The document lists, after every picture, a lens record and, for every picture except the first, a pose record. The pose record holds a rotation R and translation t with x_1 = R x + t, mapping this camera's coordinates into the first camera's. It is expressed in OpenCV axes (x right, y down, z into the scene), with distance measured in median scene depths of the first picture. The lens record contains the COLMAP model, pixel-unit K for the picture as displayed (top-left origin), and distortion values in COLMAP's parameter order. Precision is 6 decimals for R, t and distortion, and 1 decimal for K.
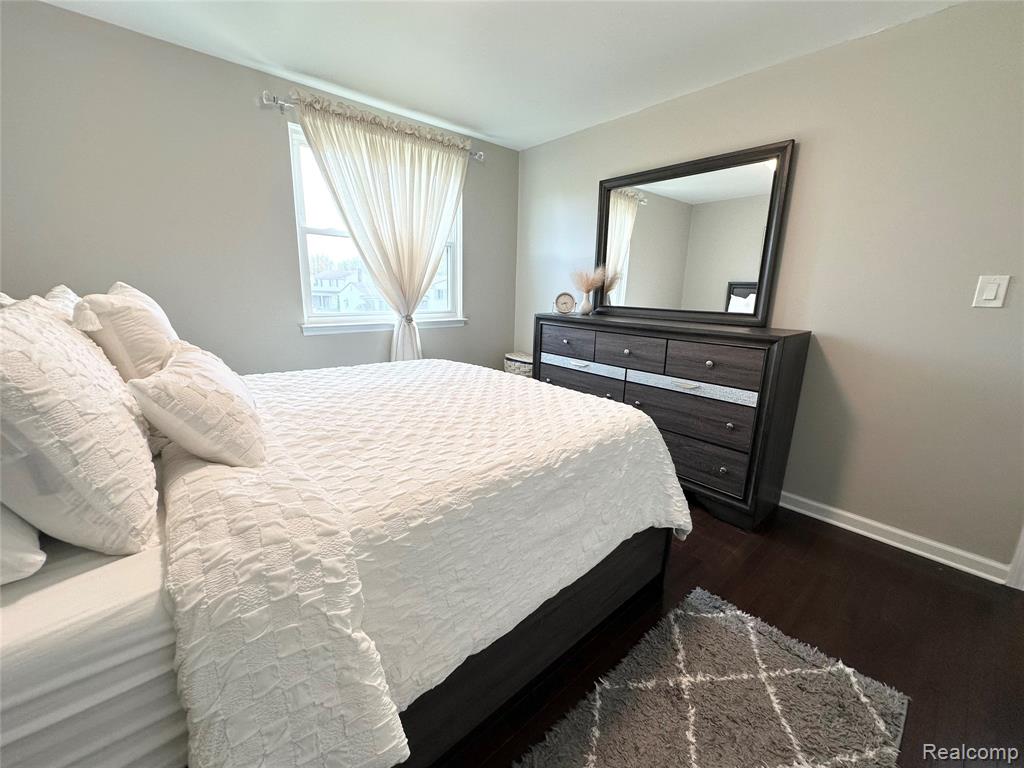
lens RADIAL K [[409.7, 0, 508.6], [0, 409.7, 383.8], [0, 0, 1]] dist [-0.000623, -0.000371]
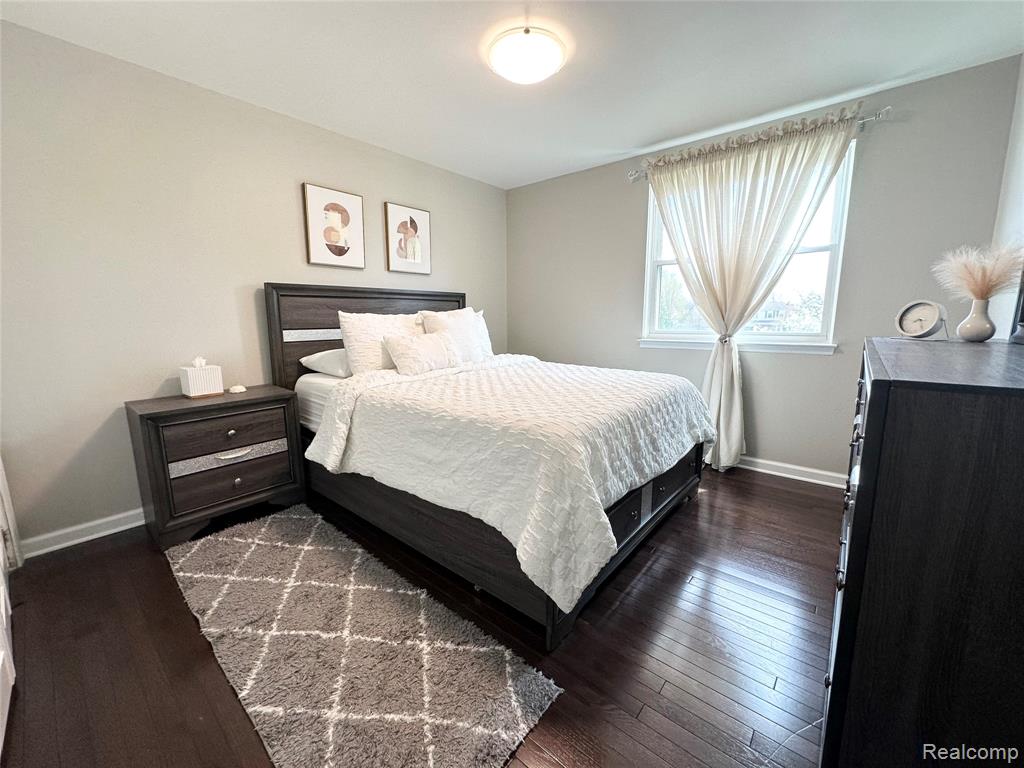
lens RADIAL K [[409.7, 0, 511.2], [0, 409.7, 381.1], [0, 0, 1]] dist [-0.000623, -0.000371]
pose [[0.141474, 0.131951, -0.981109, 0.713286], [-0.216188, 0.971273, 0.099455, -0.058302], [0.966047, 0.198034, 0.165936, 0.447218]]
